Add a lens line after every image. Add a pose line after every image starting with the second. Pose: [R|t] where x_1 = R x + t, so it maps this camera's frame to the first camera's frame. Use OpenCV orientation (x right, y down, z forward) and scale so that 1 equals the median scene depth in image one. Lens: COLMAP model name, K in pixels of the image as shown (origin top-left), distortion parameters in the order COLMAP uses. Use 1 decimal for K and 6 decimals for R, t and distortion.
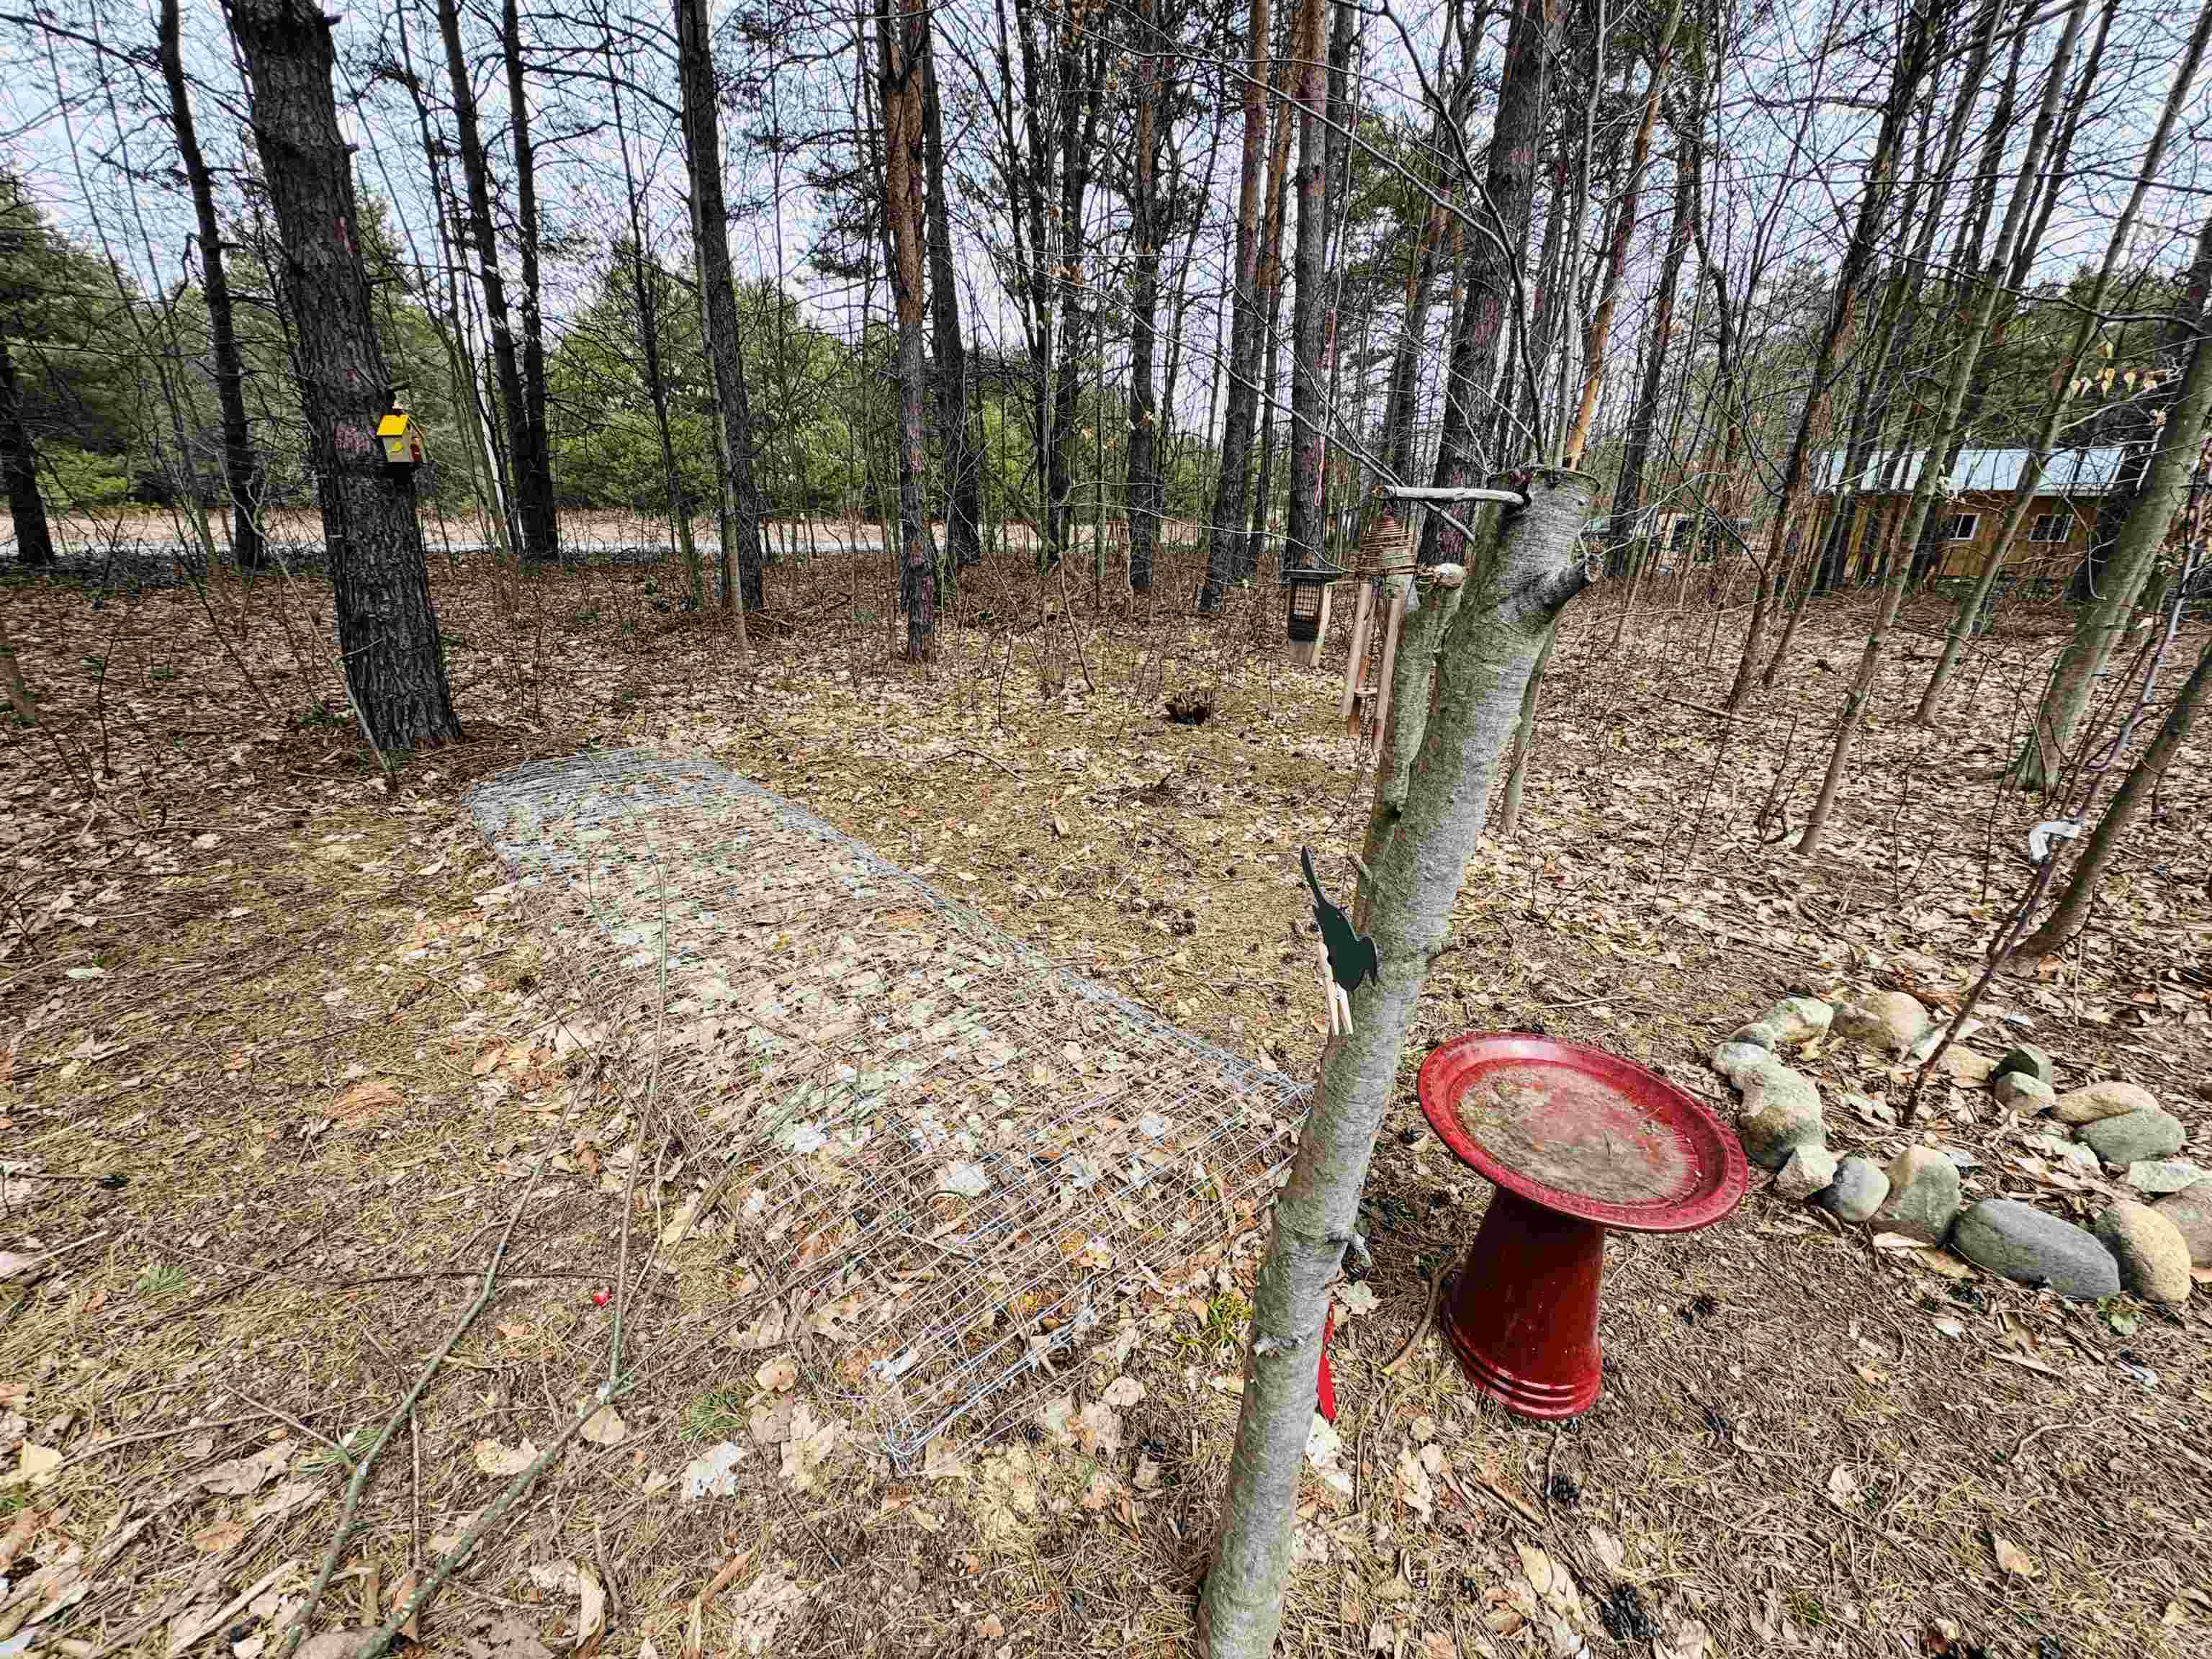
lens RADIAL K [[879.0, 0, 1105.1], [0, 879.0, 826.9], [0, 0, 1]] dist [-0.003983, 0.000622]
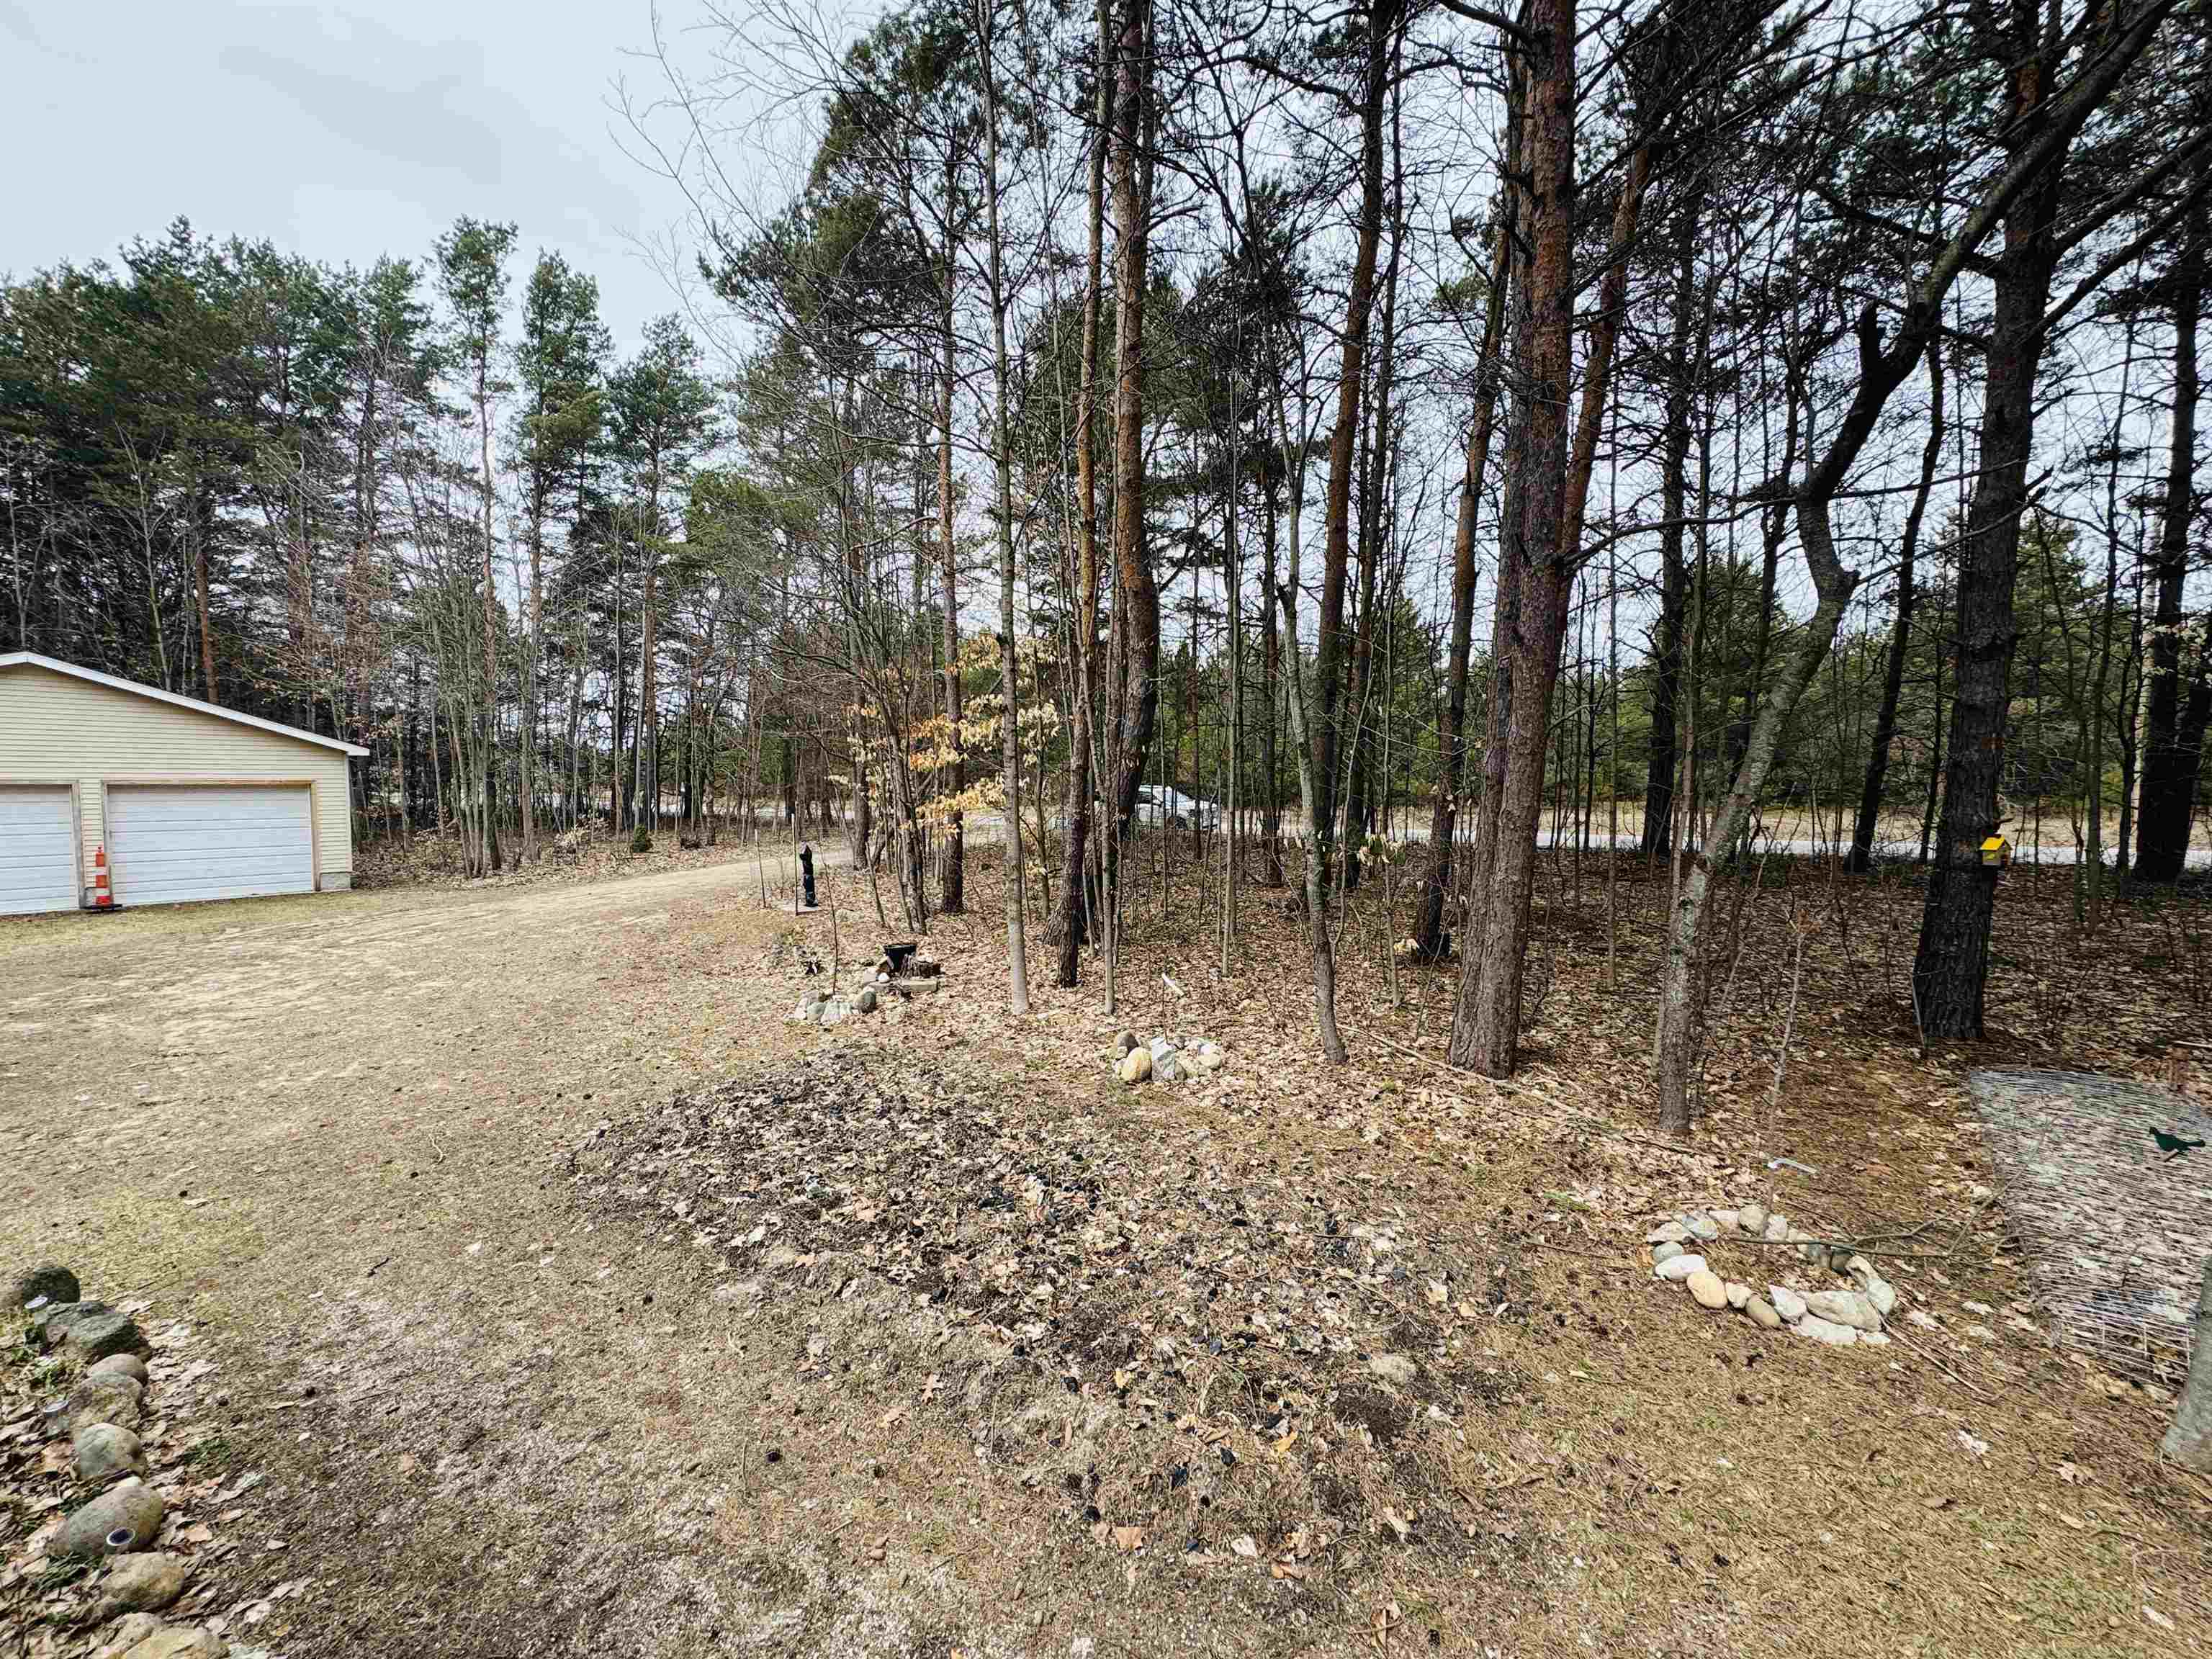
lens RADIAL K [[879.0, 0, 1106.8], [0, 879.0, 831.3], [0, 0, 1]] dist [-0.003983, 0.000622]
pose [[0.123418, 0.028936, -0.991933, 0.622782], [-0.320060, 0.947319, -0.012188, 0.067134], [0.939324, 0.318982, 0.126177, -0.790137]]
